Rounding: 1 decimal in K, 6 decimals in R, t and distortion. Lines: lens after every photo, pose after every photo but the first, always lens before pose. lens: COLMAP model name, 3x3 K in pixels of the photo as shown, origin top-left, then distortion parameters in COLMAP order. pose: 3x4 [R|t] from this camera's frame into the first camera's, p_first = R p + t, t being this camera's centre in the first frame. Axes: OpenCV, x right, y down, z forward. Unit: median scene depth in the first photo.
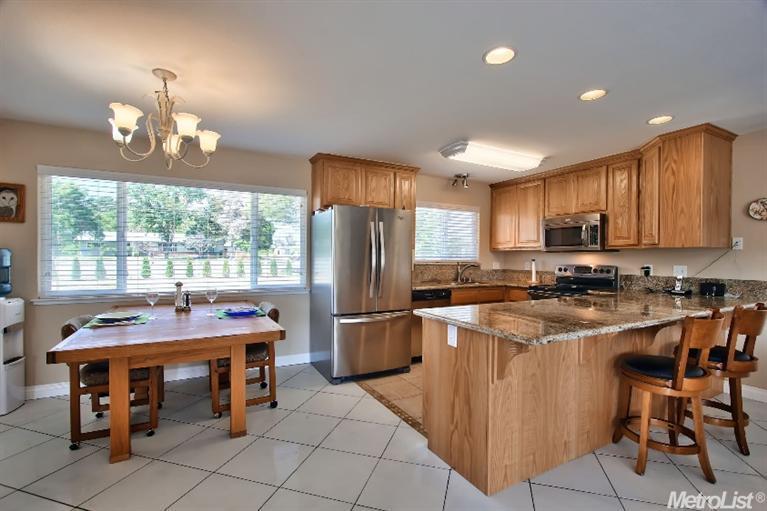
lens RADIAL K [[355.0, 0, 388.4], [0, 355.0, 262.6], [0, 0, 1]] dist [-0.017126, 0.000163]
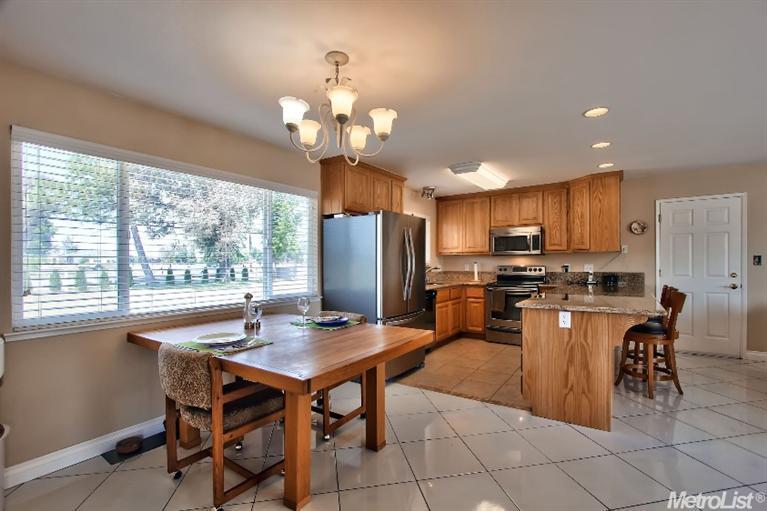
lens RADIAL K [[355.0, 0, 386.7], [0, 355.0, 263.7], [0, 0, 1]] dist [-0.017126, 0.000163]
pose [[0.887977, -0.016102, 0.459605, -0.530416], [0.022424, 0.999714, -0.008301, -0.000439], [-0.459340, 0.017678, 0.888084, 0.082747]]
